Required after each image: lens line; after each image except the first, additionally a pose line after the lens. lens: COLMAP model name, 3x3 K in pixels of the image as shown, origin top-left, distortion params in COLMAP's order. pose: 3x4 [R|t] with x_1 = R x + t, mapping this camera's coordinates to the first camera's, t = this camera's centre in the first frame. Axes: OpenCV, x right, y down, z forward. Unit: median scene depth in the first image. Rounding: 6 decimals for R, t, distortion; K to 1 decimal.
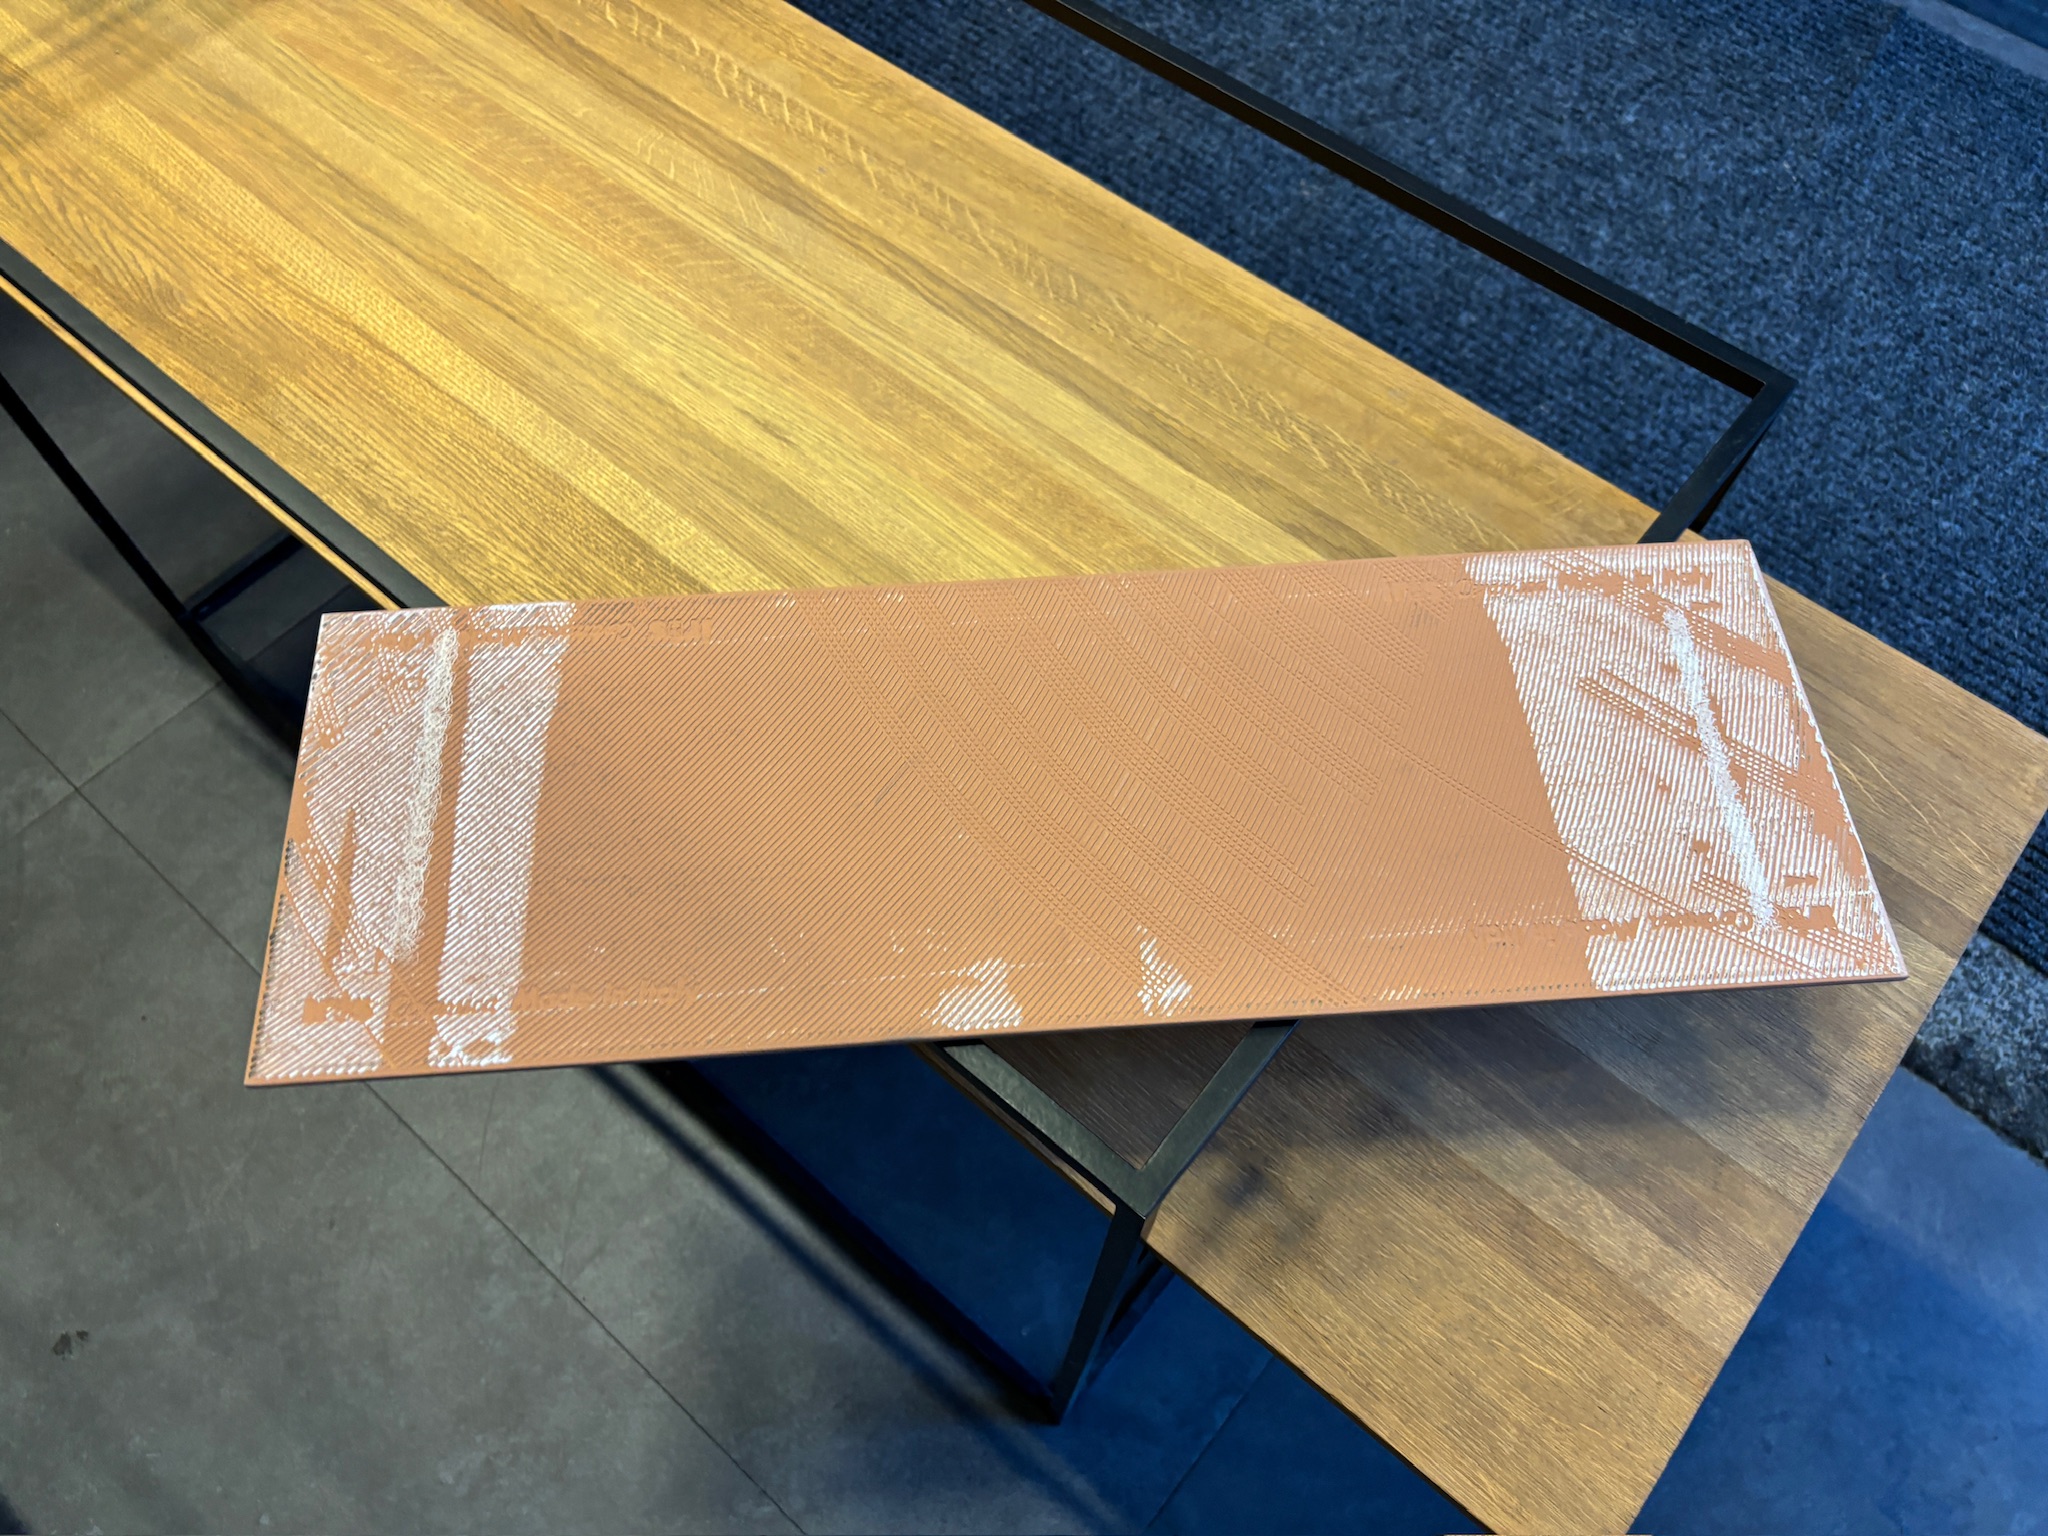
lens RADIAL K [[1571.2, 0, 1016.3], [0, 1571.2, 754.3], [0, 0, 1]] dist [-0.011504, 0.089643]
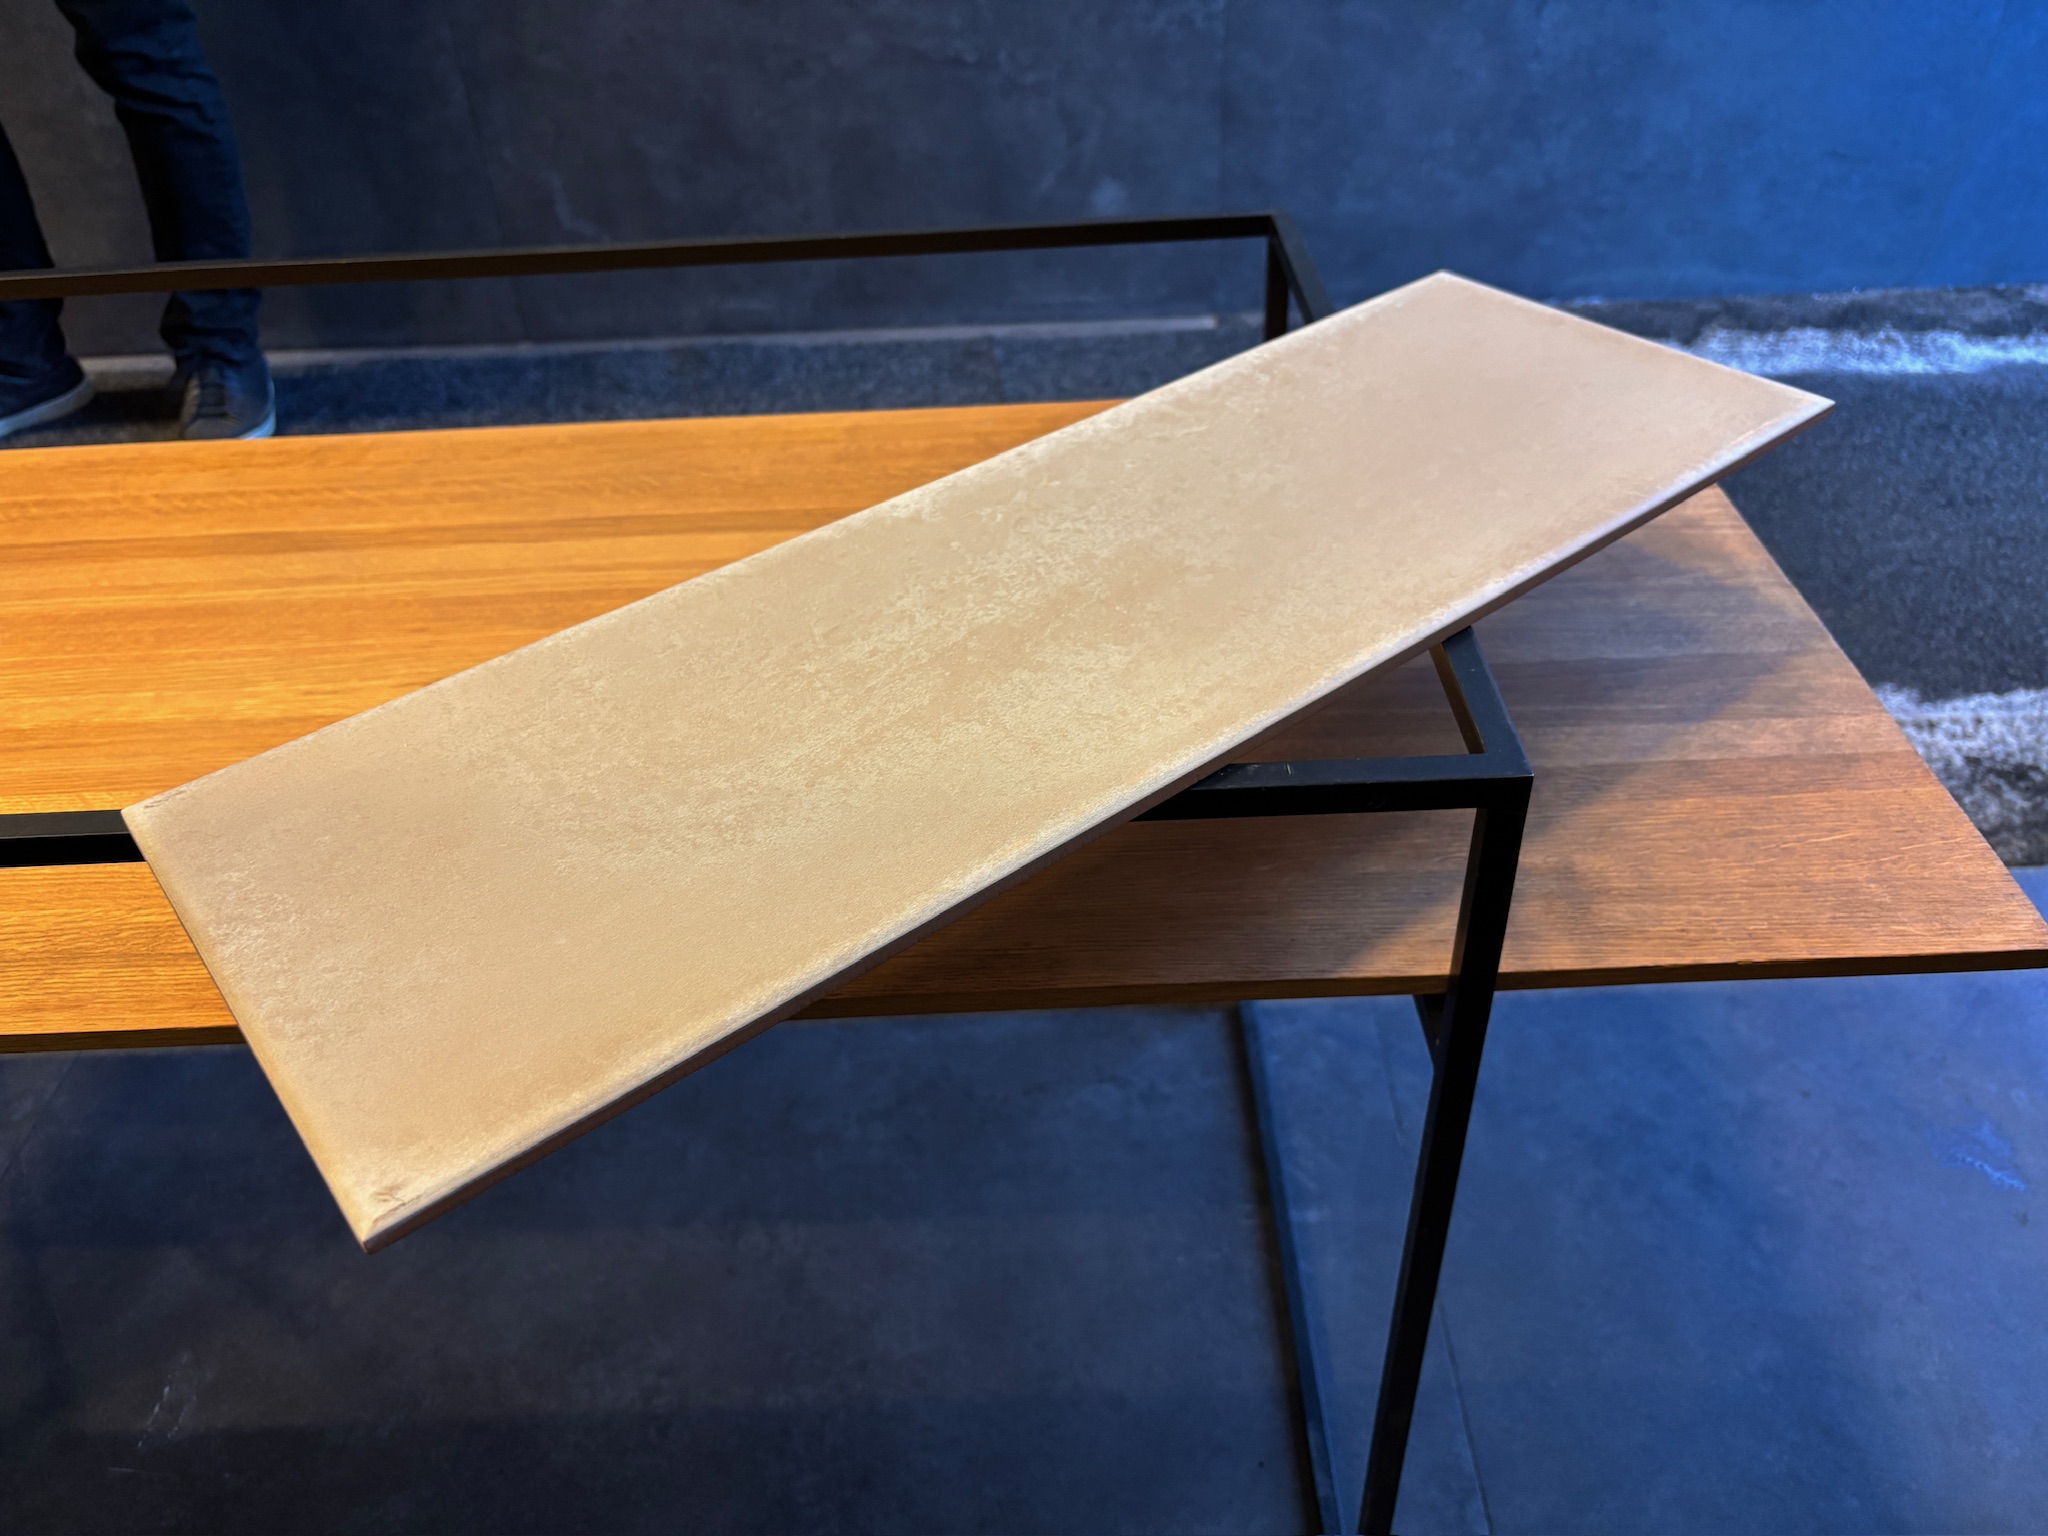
lens RADIAL K [[1582.5, 0, 1024.0], [0, 1582.5, 768.0], [0, 0, 1]] dist [0.014929, 0.006190]
pose [[0.756710, -0.438759, 0.484645, -0.448197], [0.597627, 0.764776, -0.240750, 0.274689], [-0.265013, 0.471815, 0.840927, 0.280355]]
